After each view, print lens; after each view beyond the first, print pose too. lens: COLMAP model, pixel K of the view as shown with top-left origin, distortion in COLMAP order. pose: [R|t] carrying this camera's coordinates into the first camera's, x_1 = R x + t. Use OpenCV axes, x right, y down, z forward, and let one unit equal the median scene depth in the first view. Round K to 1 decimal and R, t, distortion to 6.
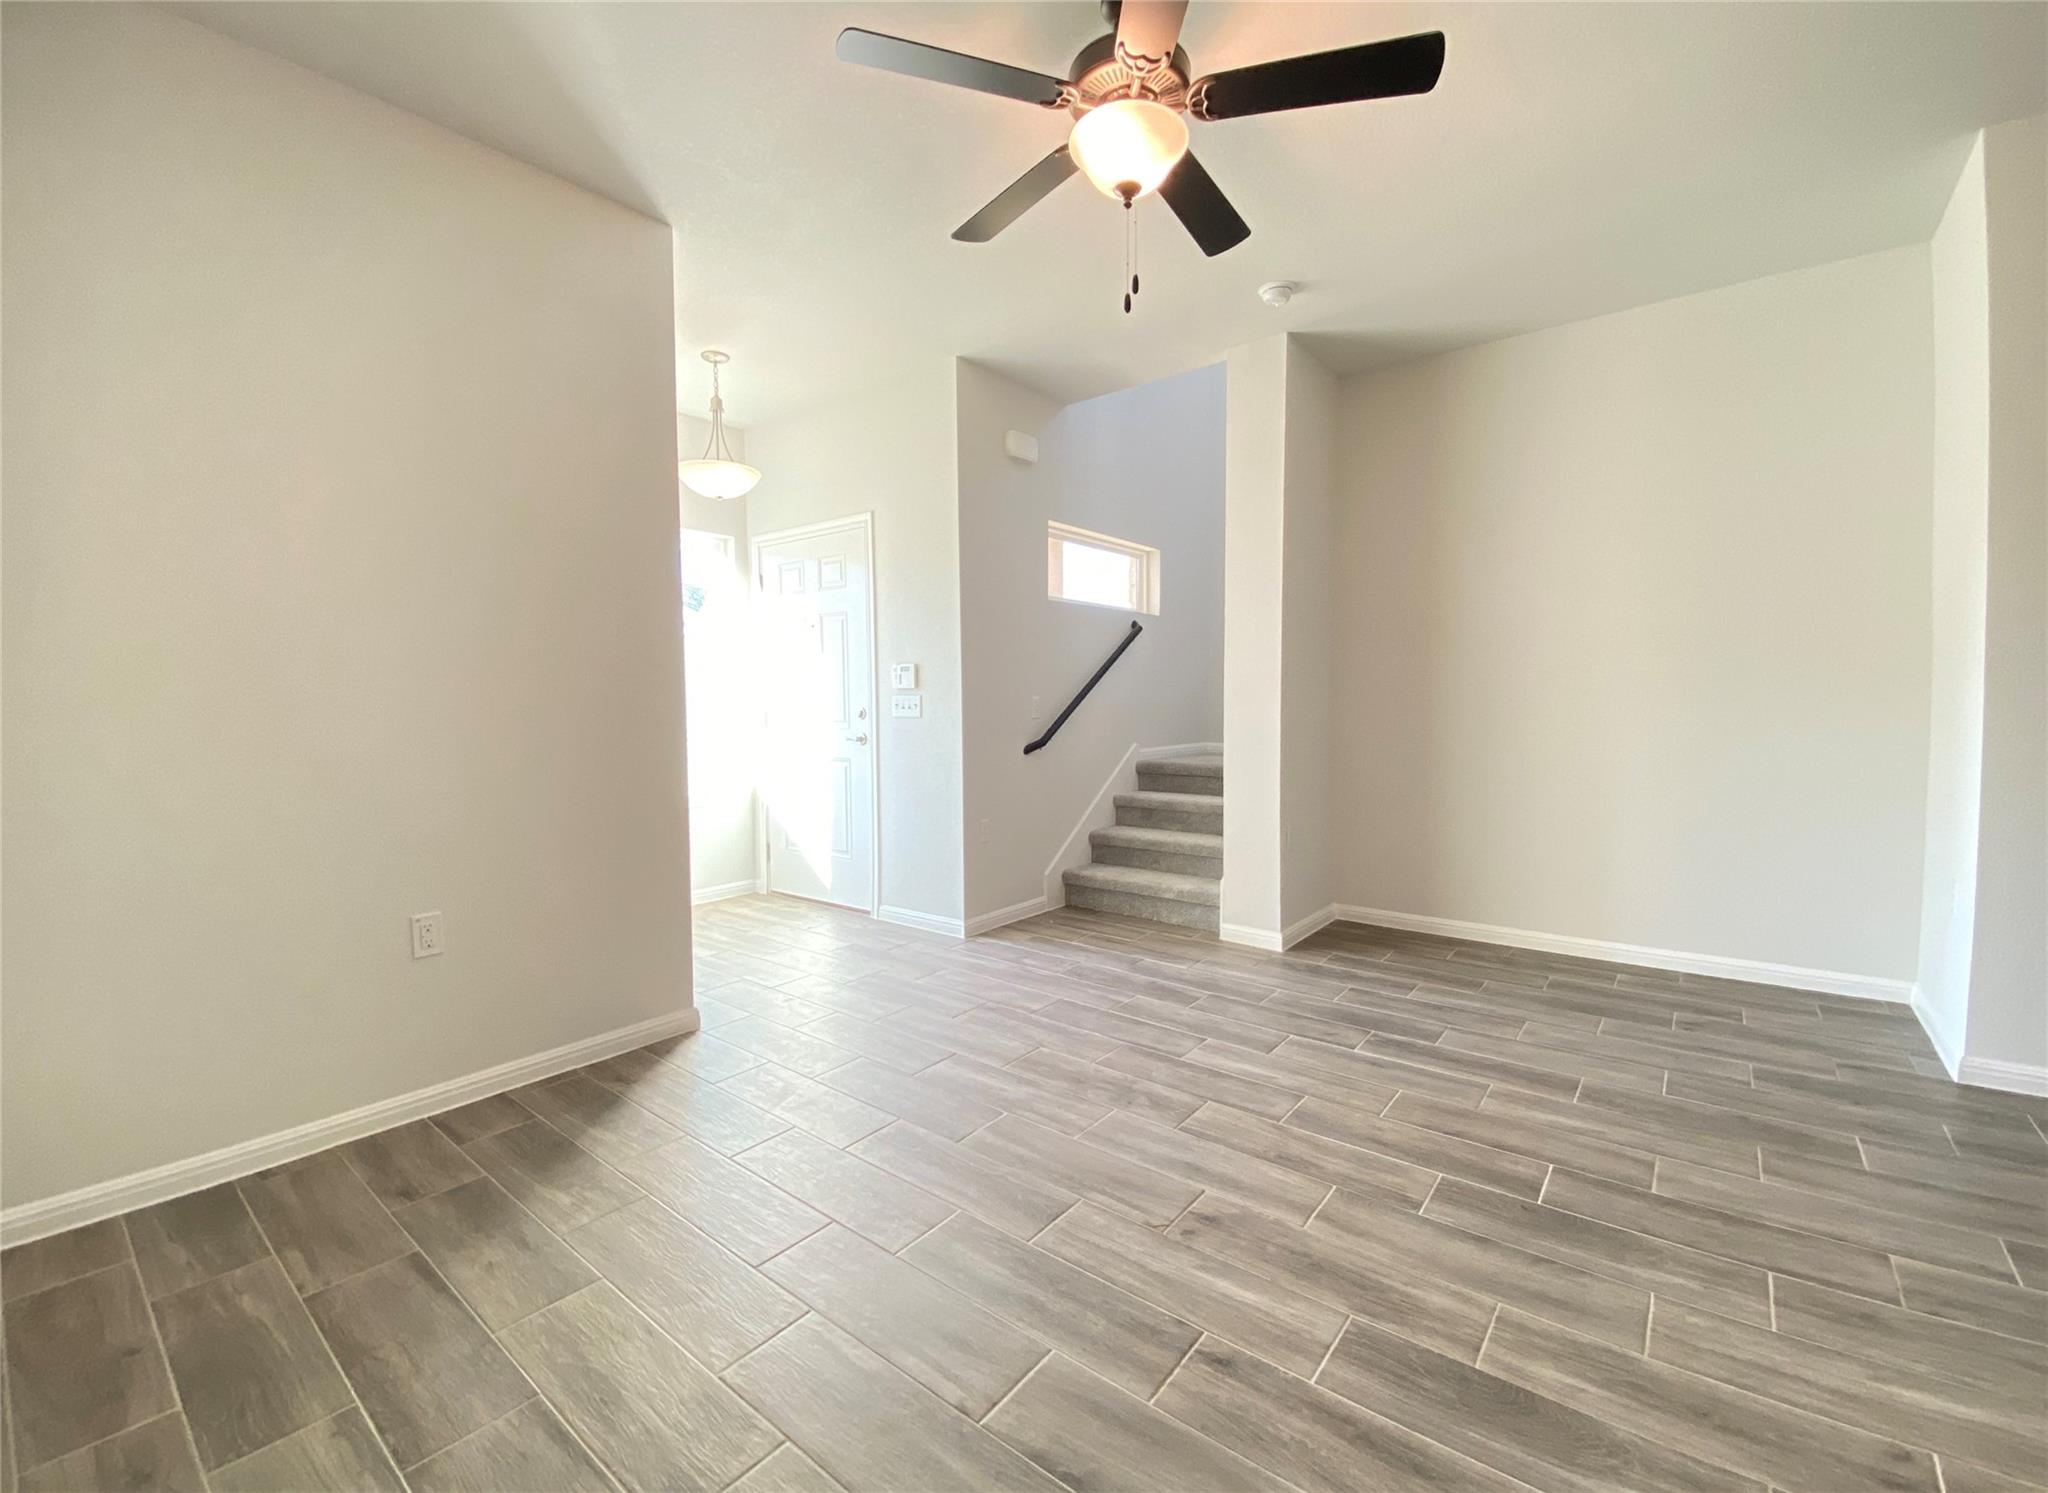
lens RADIAL K [[851.5, 0, 1046.9], [0, 851.5, 738.7], [0, 0, 1]] dist [-0.005260, -0.000533]
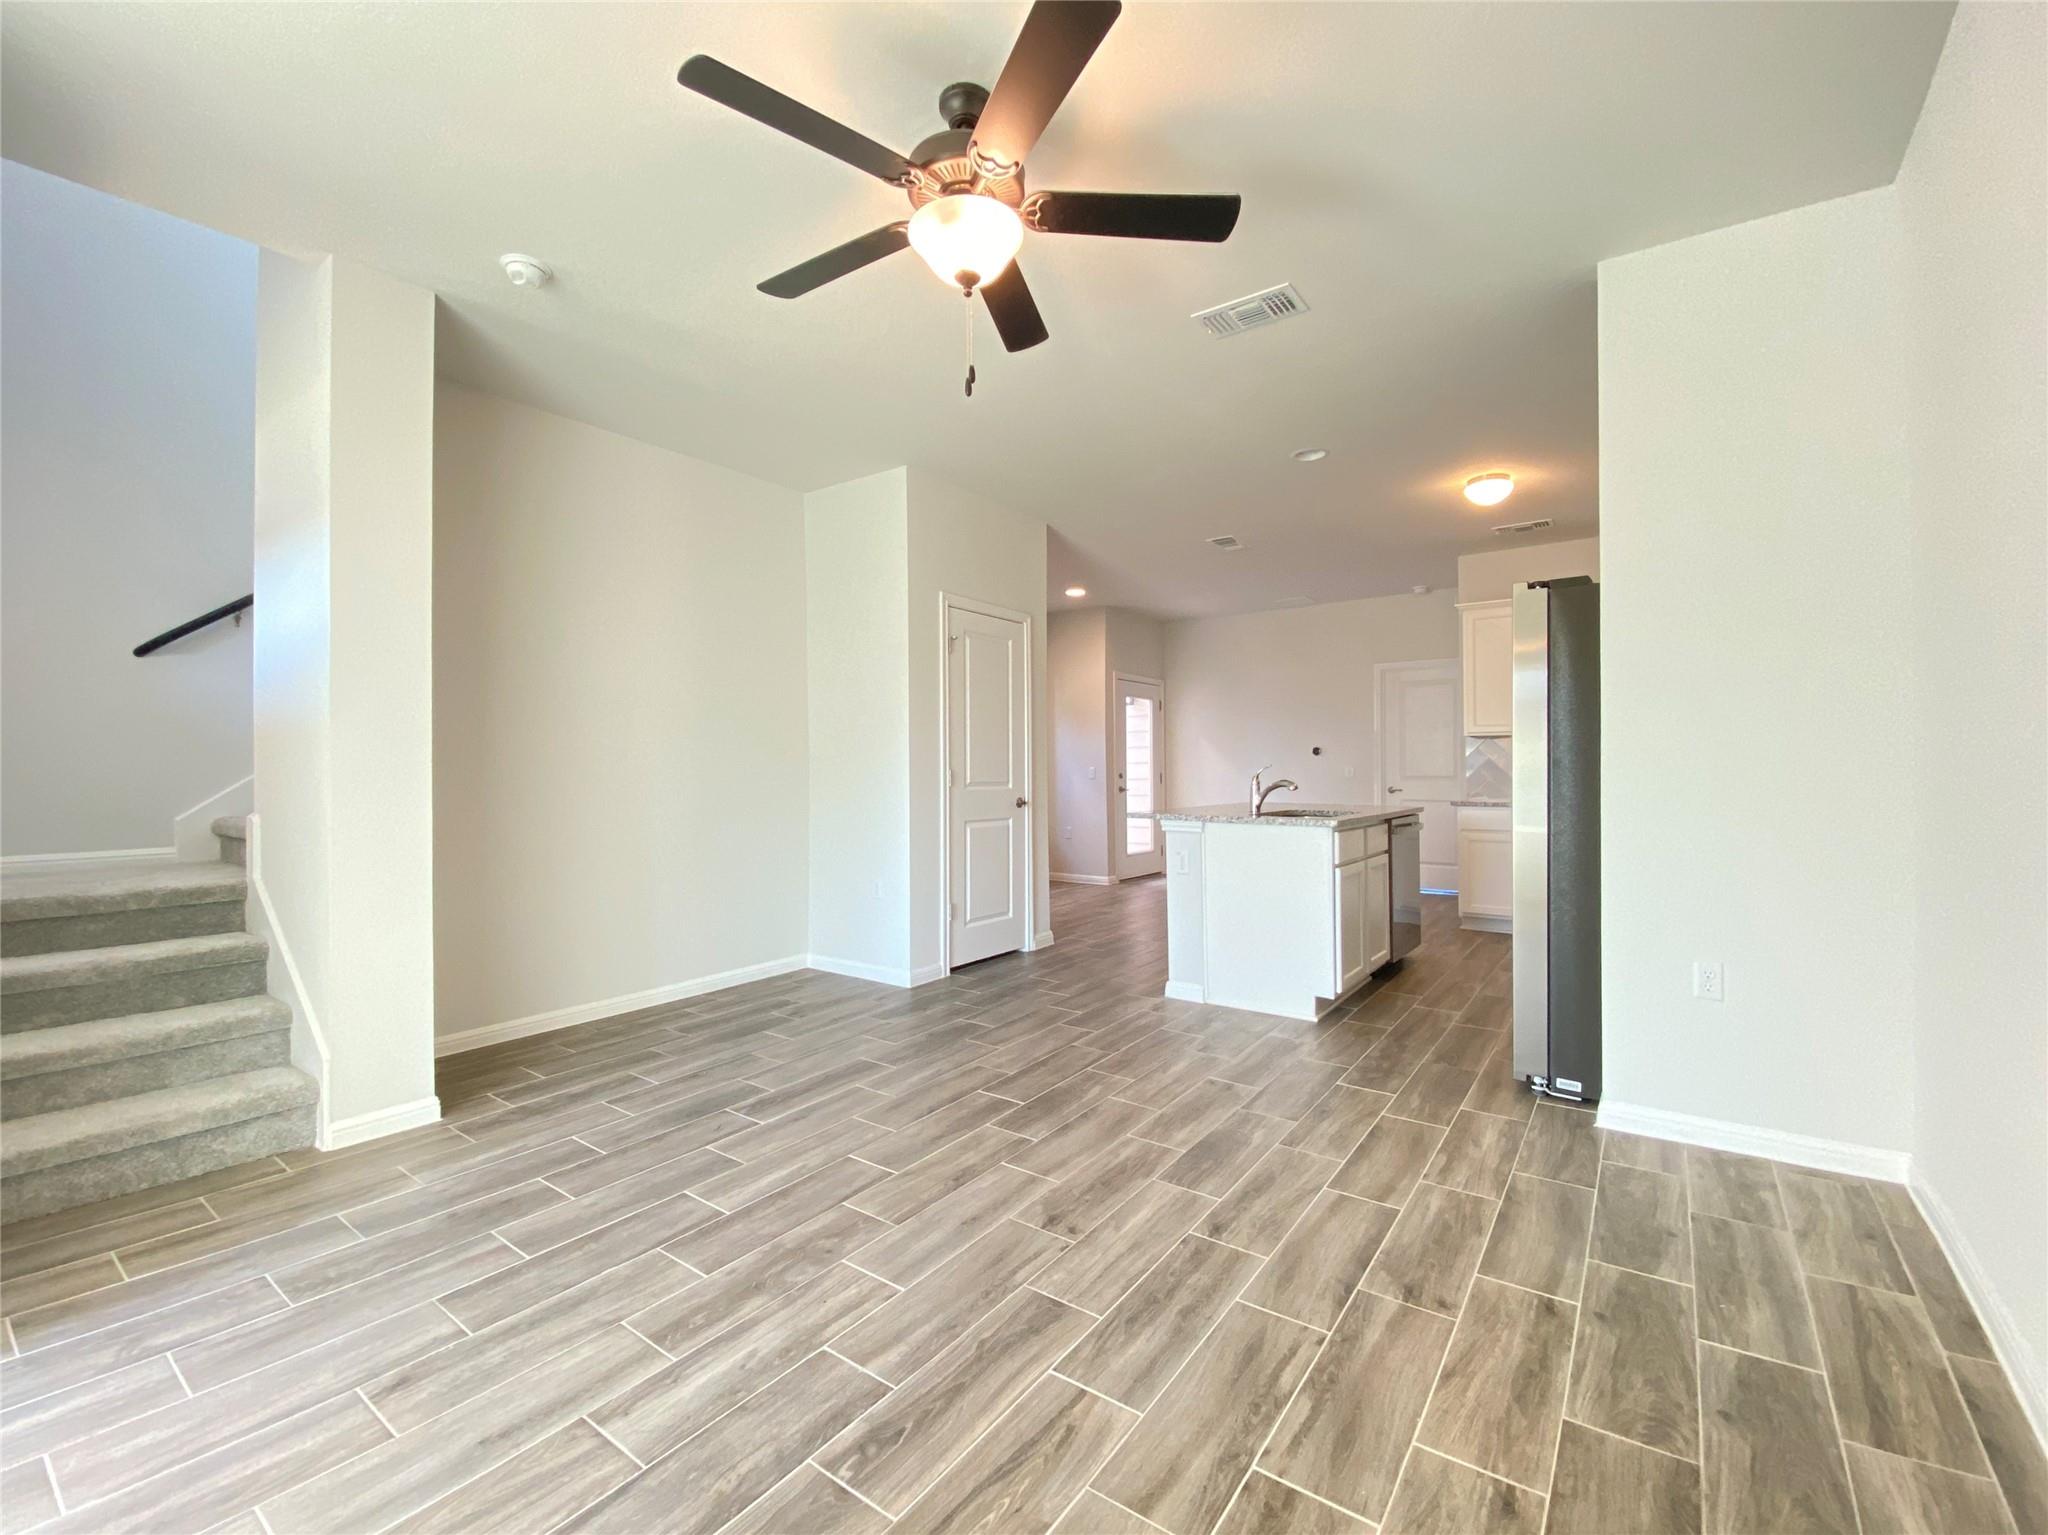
lens RADIAL K [[848.2, 0, 1040.0], [0, 848.2, 747.2], [0, 0, 1]] dist [0.003268, -0.004188]
pose [[-0.032300, 0.029413, 0.999045, -0.684350], [0.051180, 0.998304, -0.027736, -0.031055], [-0.998167, 0.050235, -0.033750, 0.715472]]
